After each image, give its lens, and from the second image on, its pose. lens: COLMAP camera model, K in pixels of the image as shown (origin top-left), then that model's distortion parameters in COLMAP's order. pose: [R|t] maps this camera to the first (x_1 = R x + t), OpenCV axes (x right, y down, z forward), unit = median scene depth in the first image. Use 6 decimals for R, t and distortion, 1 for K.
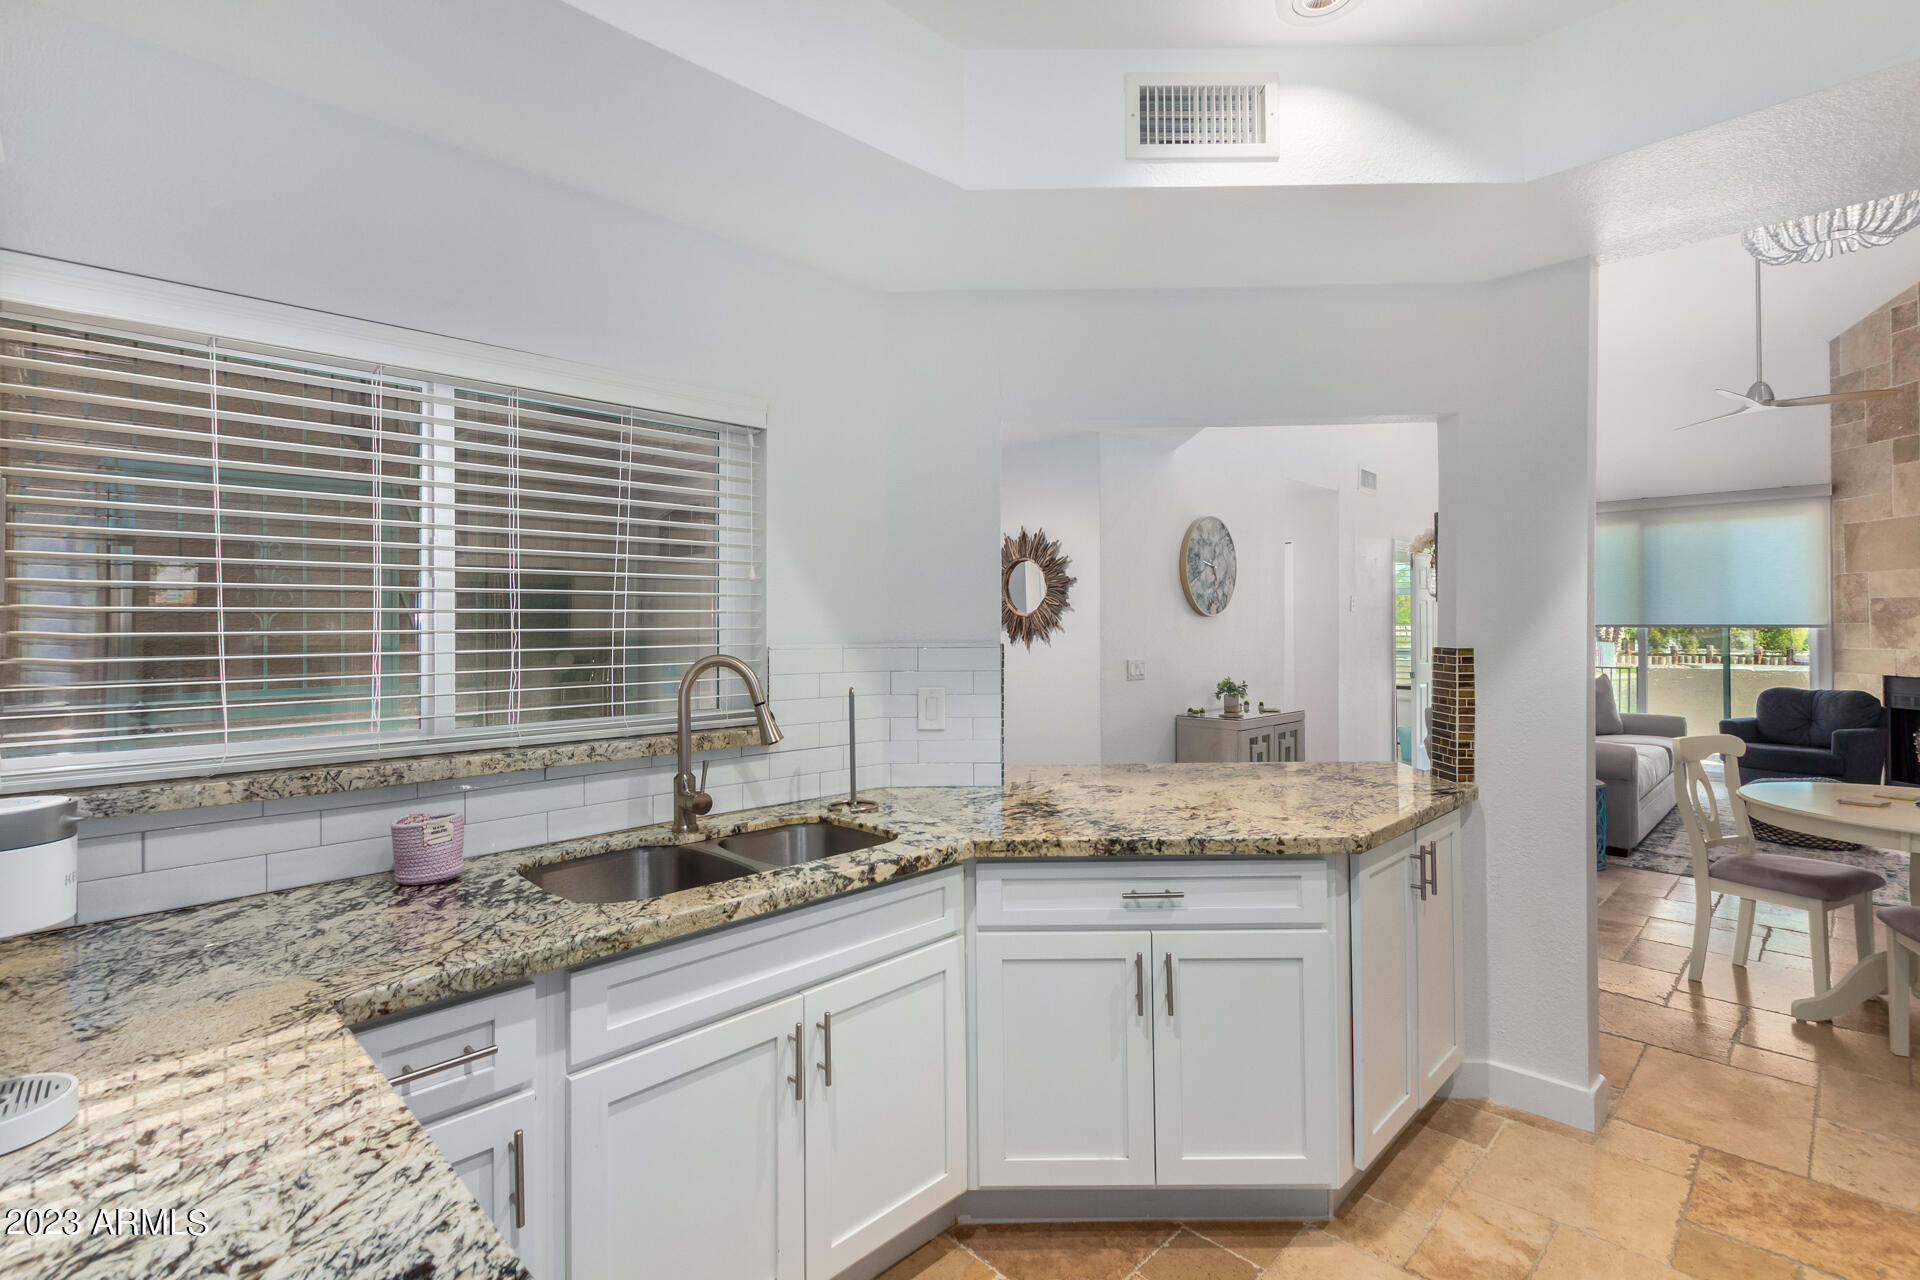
lens RADIAL K [[878.6, 0, 964.3], [0, 878.6, 624.1], [0, 0, 1]] dist [0.004353, -0.003849]
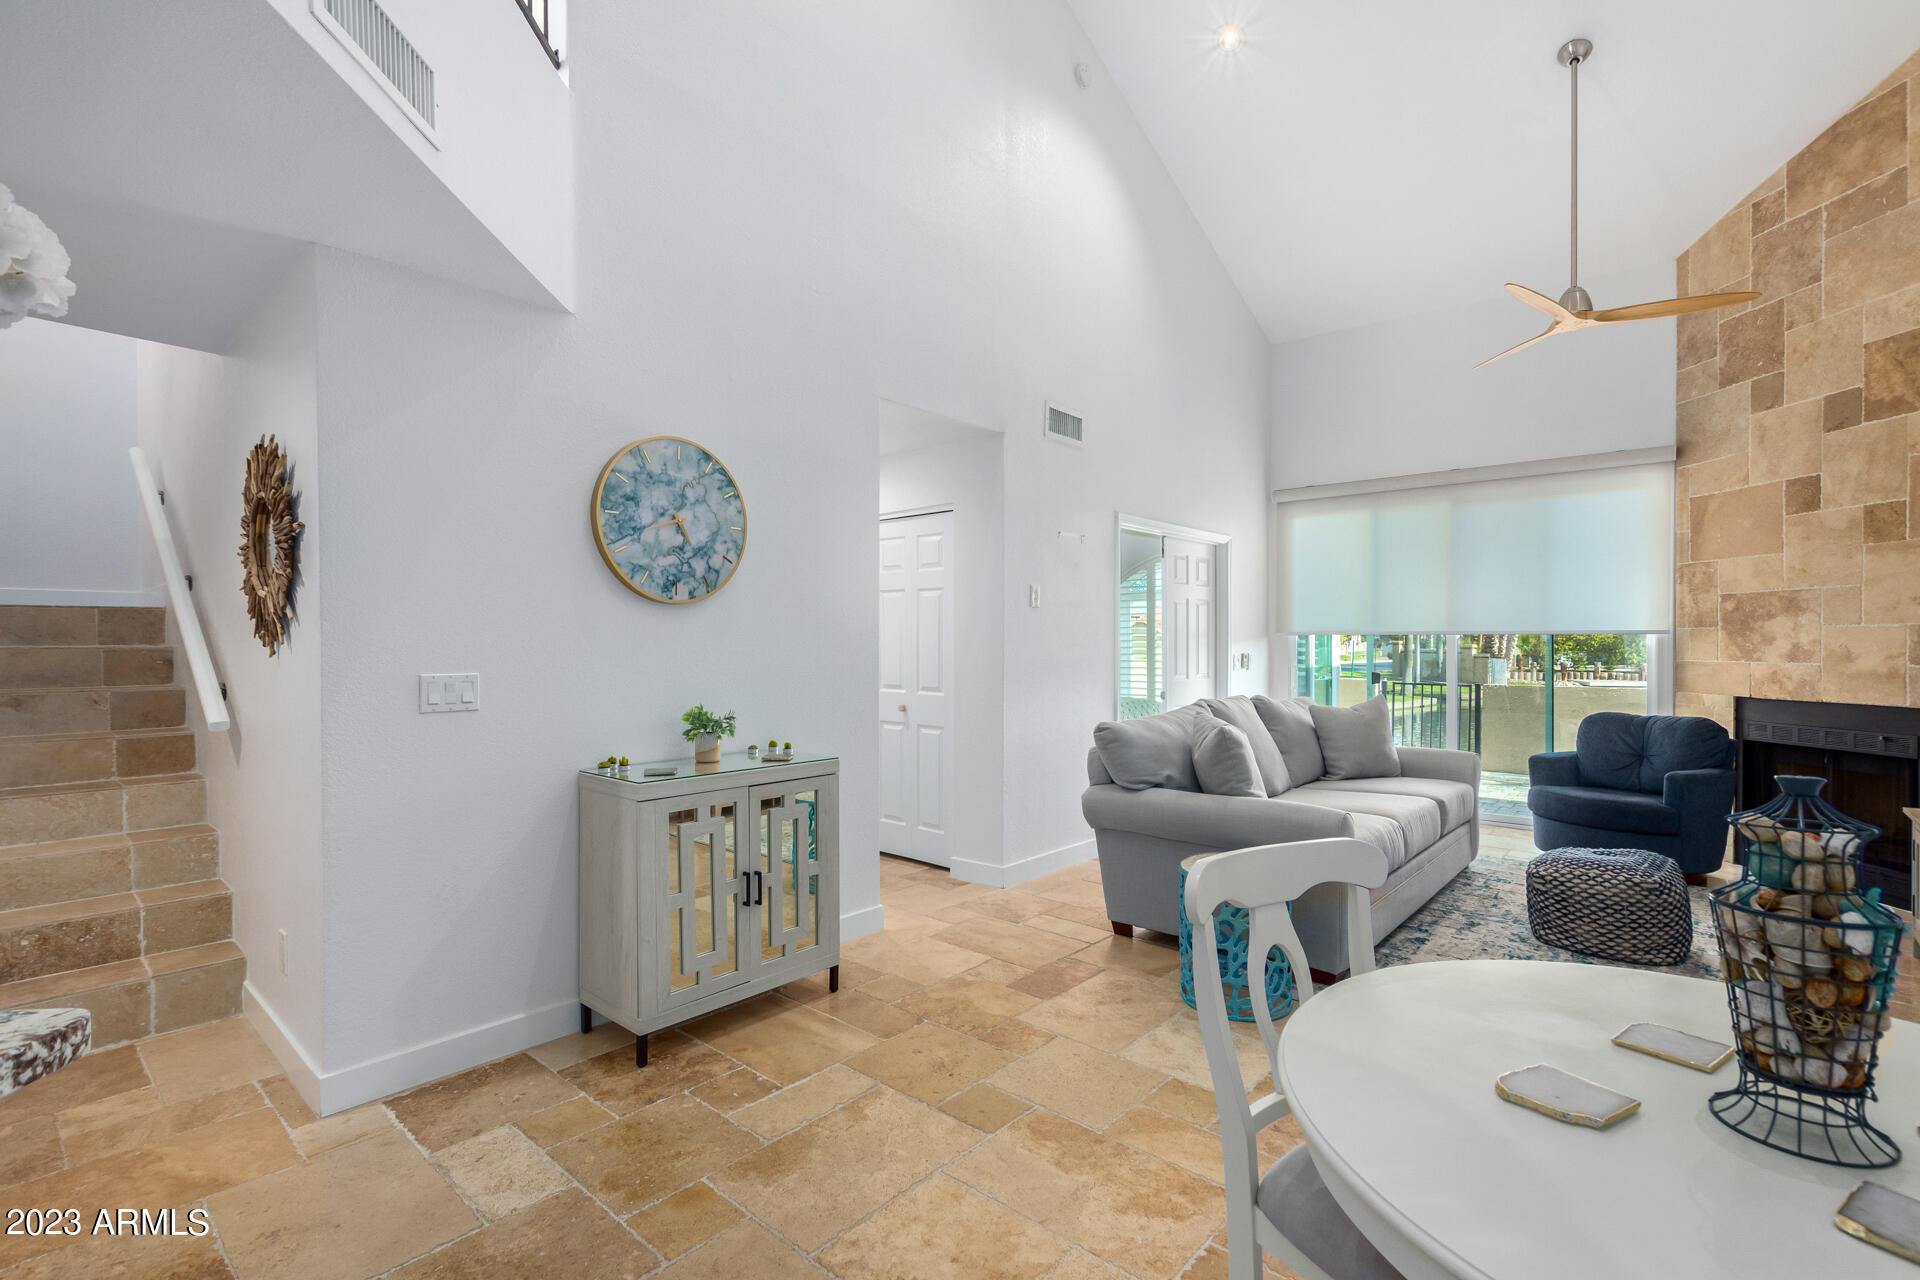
lens RADIAL K [[878.6, 0, 959.3], [0, 878.6, 653.2], [0, 0, 1]] dist [0.004353, -0.003849]
pose [[0.997670, 0.002024, 0.068196, 0.331682], [-0.003036, 0.999887, 0.014740, 0.011993], [-0.068158, -0.014913, 0.997563, 0.293677]]
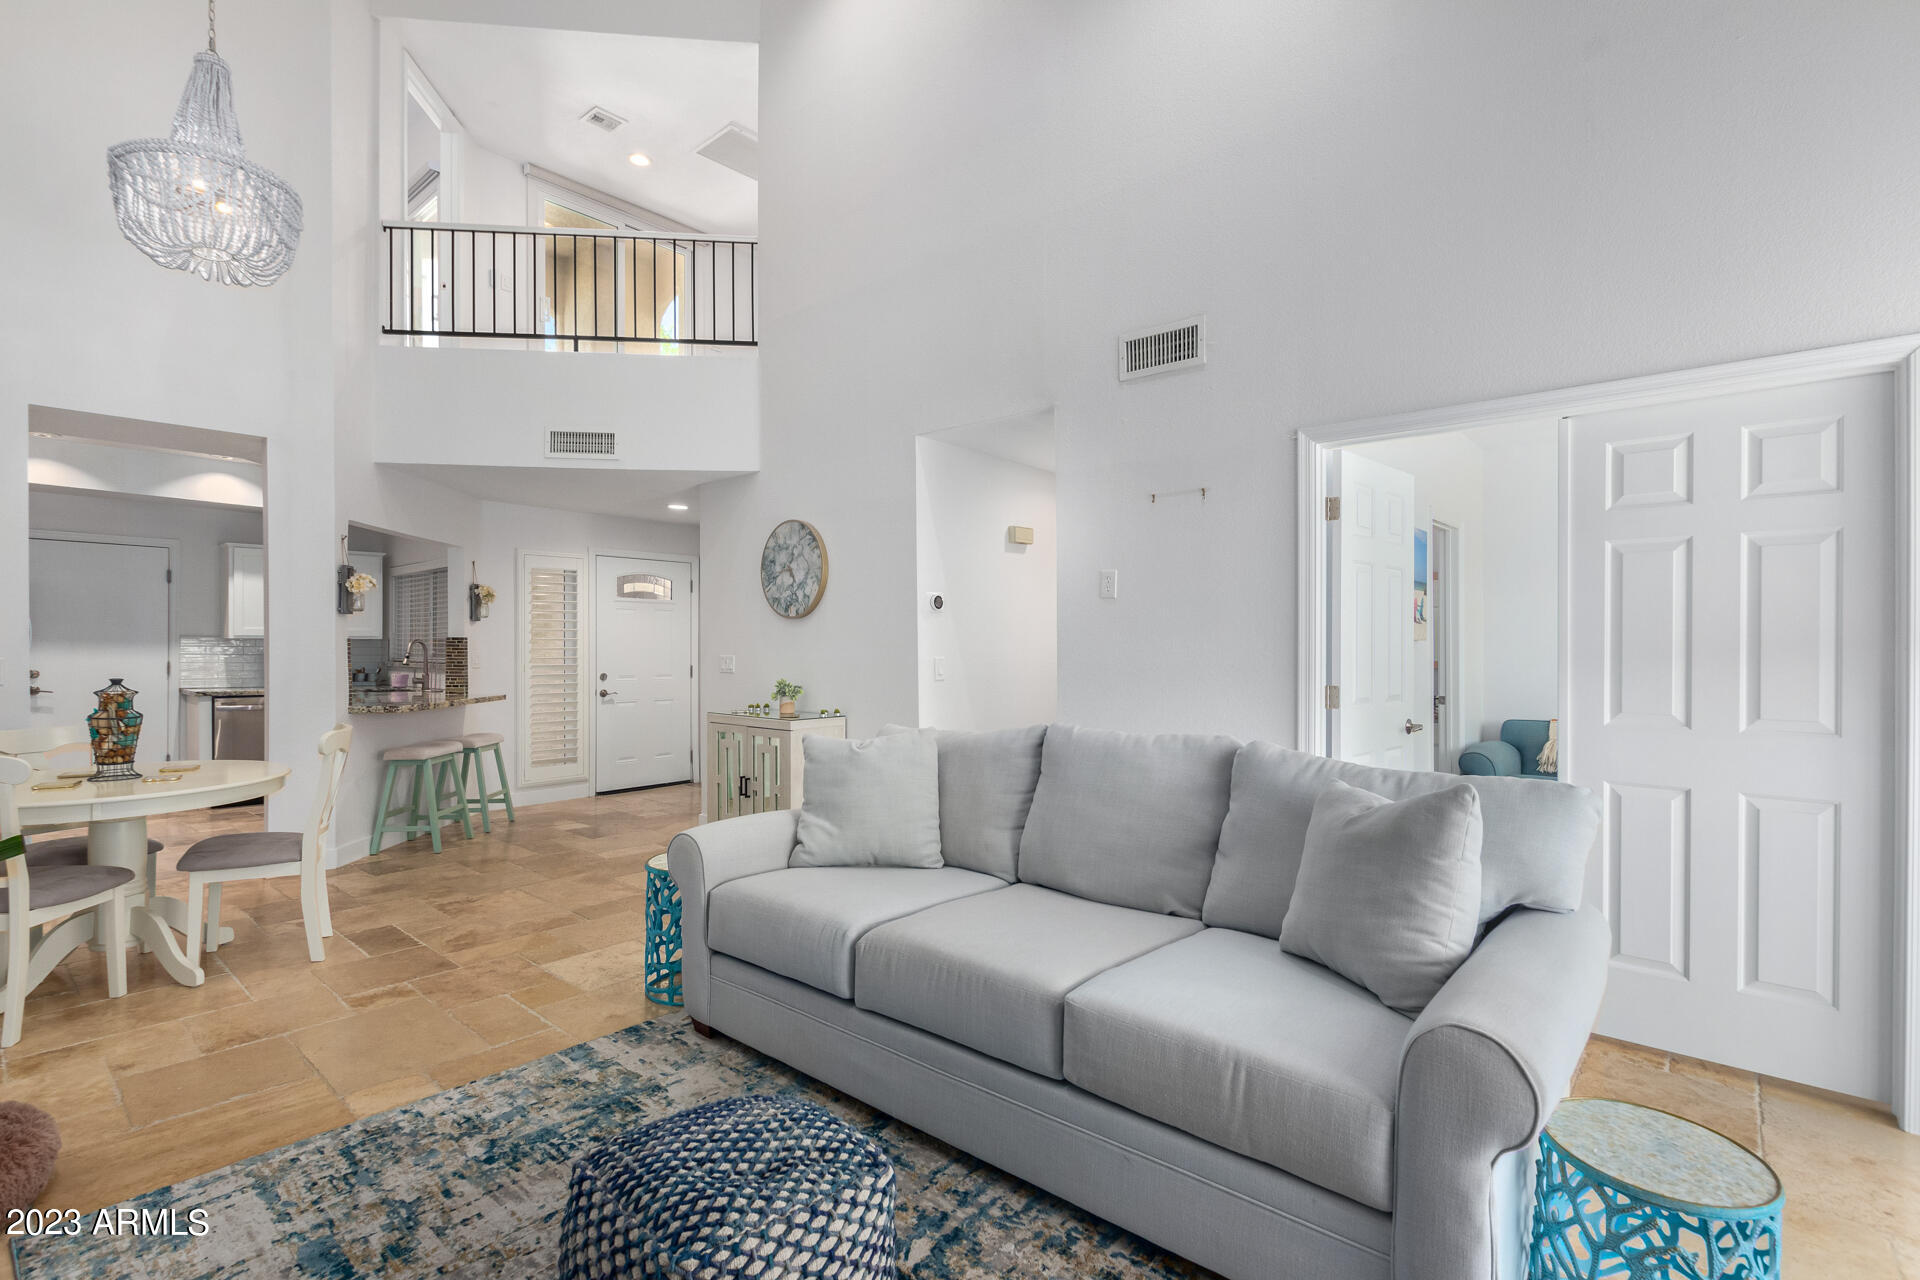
lens RADIAL K [[878.6, 0, 966.5], [0, 878.6, 640.5], [0, 0, 1]] dist [0.004353, -0.003849]
pose [[0.088002, 0.000367, -0.996120, 1.001607], [0.001446, 0.999999, 0.000496, 0.012708], [0.996119, -0.001484, 0.088001, 0.849415]]
